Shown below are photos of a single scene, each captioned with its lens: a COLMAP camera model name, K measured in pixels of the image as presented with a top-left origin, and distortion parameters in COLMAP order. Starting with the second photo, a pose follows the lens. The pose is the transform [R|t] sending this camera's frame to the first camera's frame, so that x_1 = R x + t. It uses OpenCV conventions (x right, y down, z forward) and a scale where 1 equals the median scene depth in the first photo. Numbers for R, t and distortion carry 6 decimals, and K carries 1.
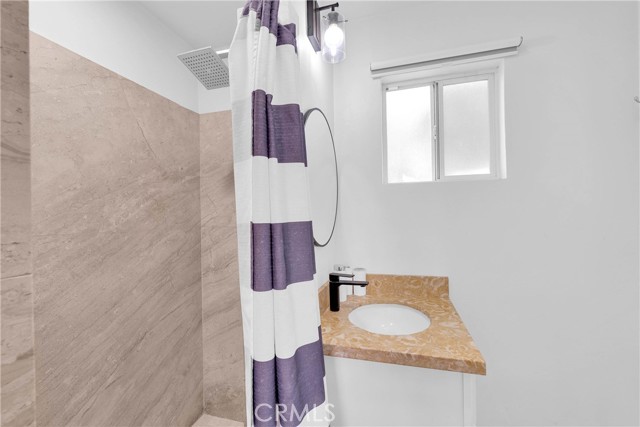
lens RADIAL K [[280.1, 0, 315.5], [0, 280.1, 214.3], [0, 0, 1]] dist [0.000745, 0.000041]
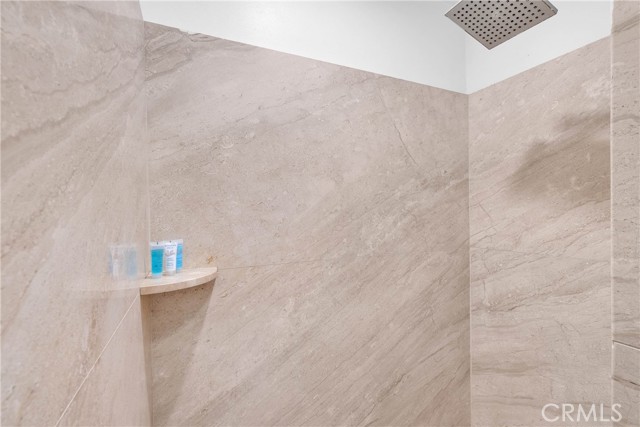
lens RADIAL K [[280.1, 0, 308.9], [0, 280.1, 216.7], [0, 0, 1]] dist [0.000745, 0.000041]
pose [[0.651436, 0.018389, -0.758480, -0.160170], [0.008549, 0.999465, 0.031574, -0.080431], [0.758655, -0.027052, 0.650931, 0.250541]]
